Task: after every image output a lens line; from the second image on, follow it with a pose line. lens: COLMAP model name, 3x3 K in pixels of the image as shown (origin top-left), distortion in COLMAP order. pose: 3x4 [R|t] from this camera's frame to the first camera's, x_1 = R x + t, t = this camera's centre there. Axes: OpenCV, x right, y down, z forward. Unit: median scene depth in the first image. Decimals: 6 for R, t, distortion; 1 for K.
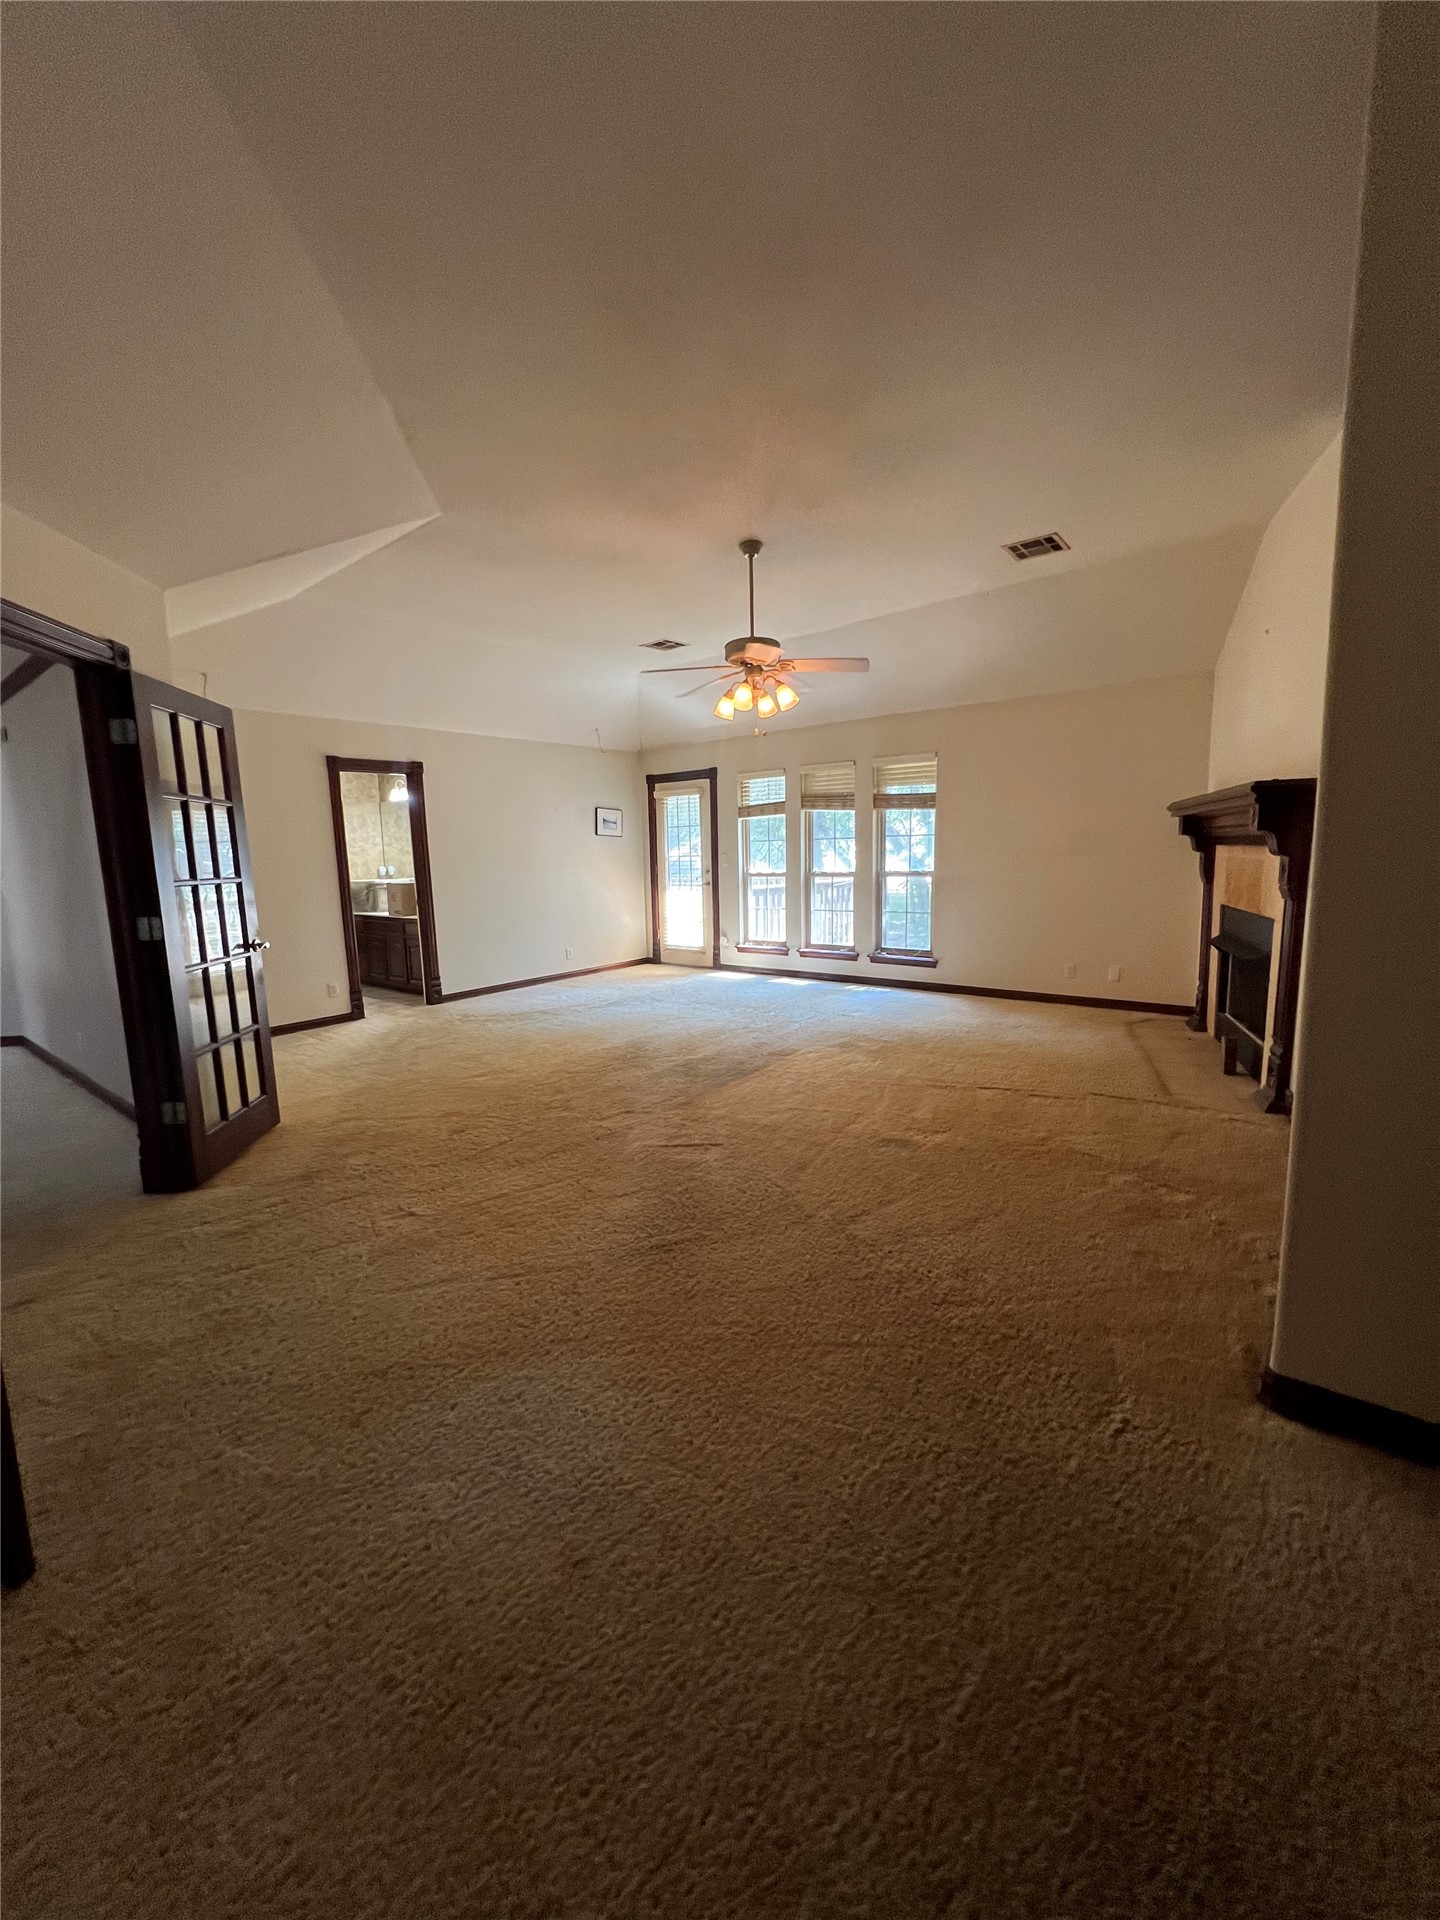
lens RADIAL K [[770.9, 0, 720.0], [0, 770.9, 961.9], [0, 0, 1]] dist [-0.000492, -0.000023]
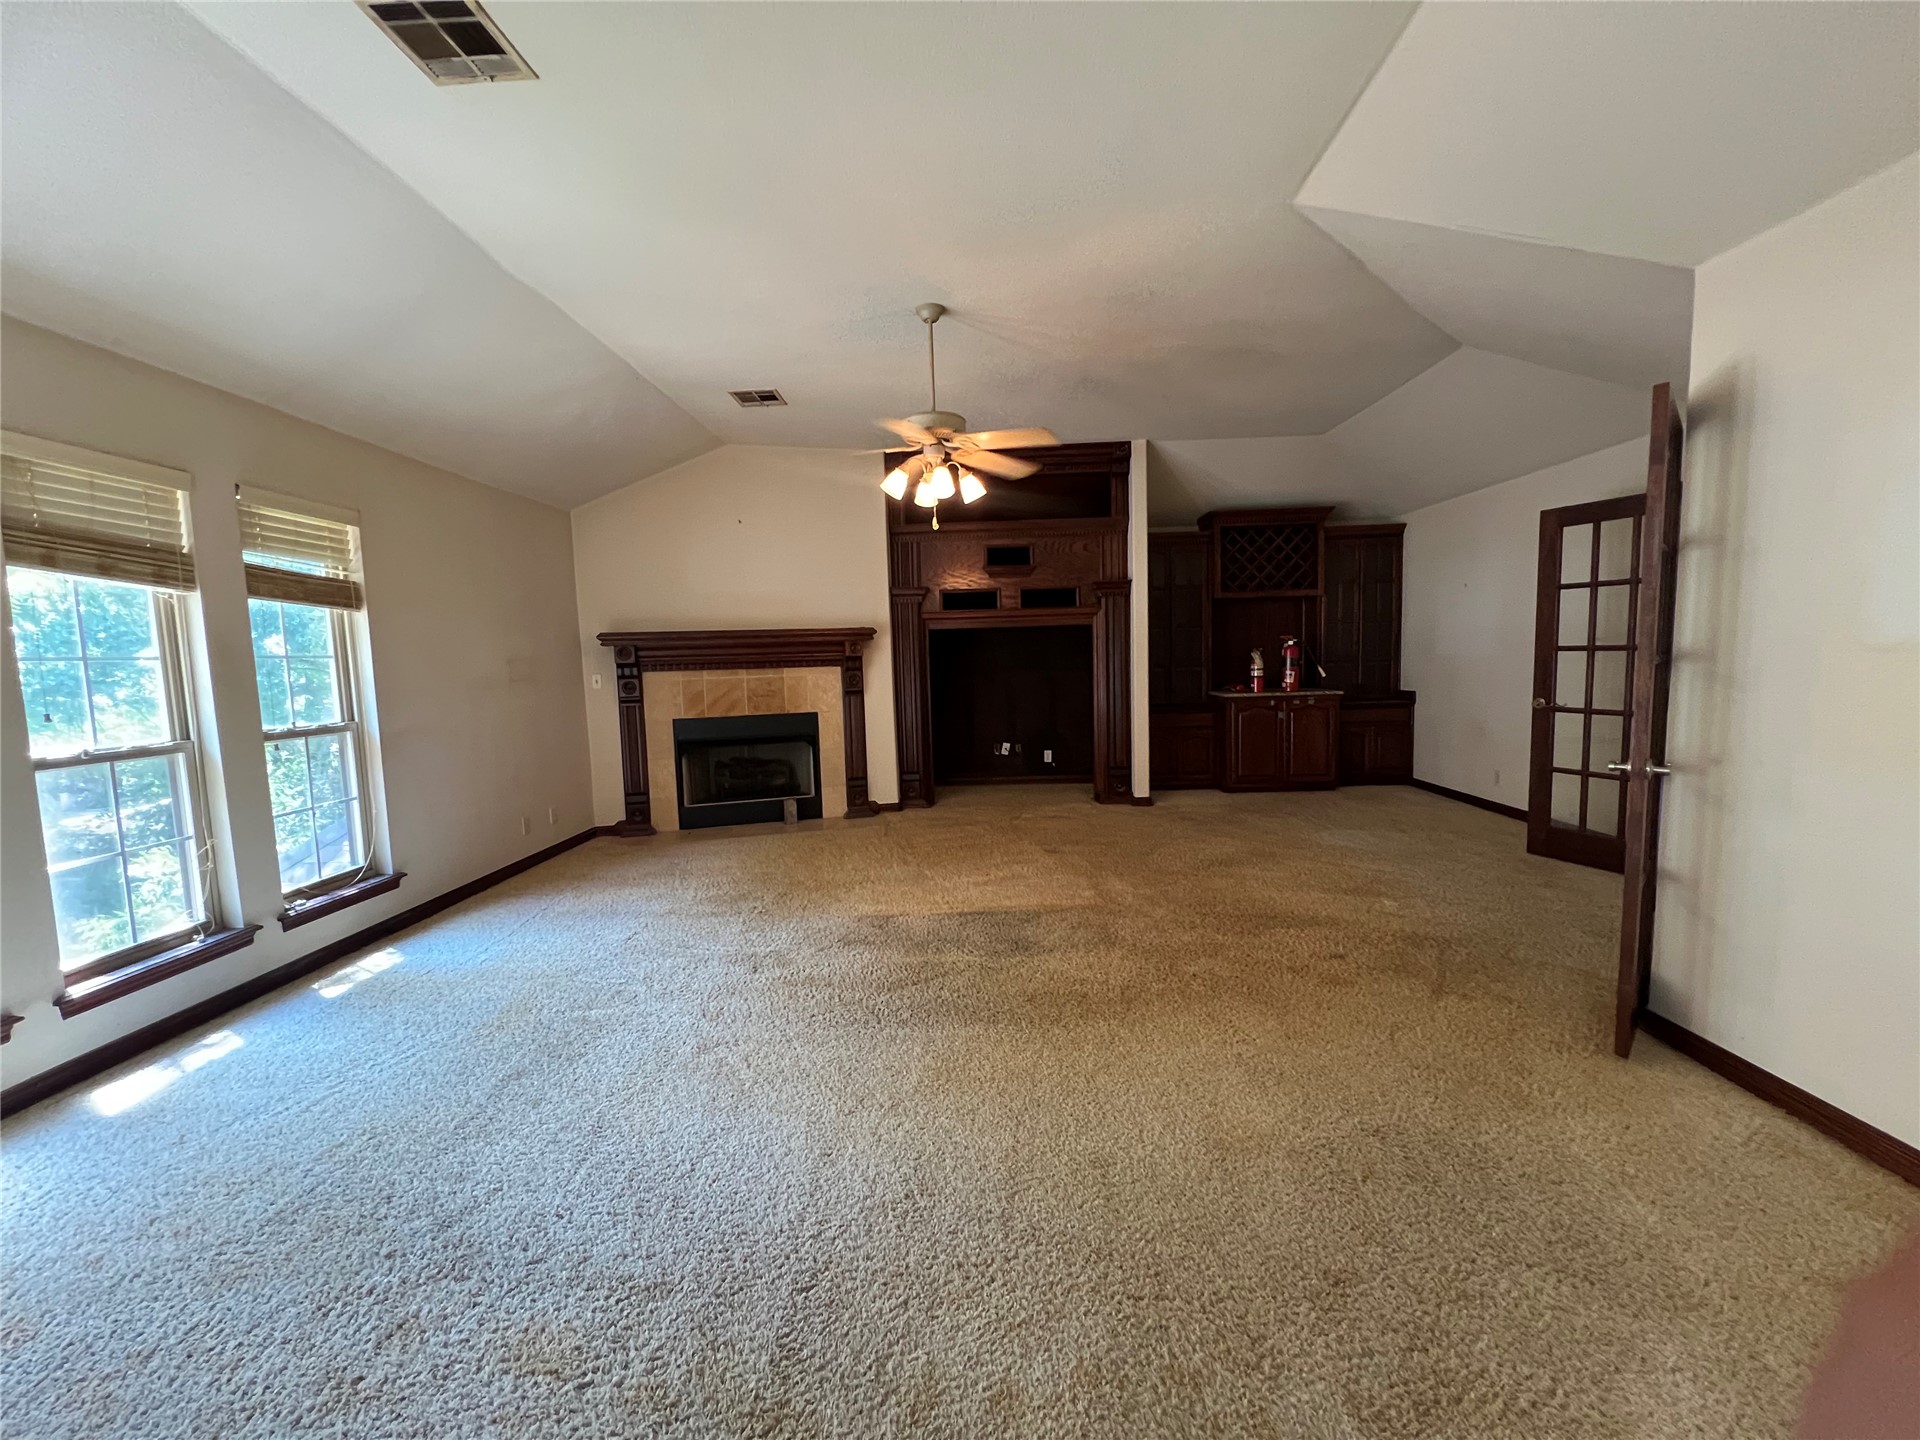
lens RADIAL K [[770.9, 0, 966.4], [0, 770.9, 726.5], [0, 0, 1]] dist [-0.000492, -0.000023]
pose [[-0.611475, -0.029930, 0.790697, -0.423698], [0.157104, 0.974797, 0.158393, -0.132311], [-0.775511, 0.221075, -0.591362, 0.978520]]
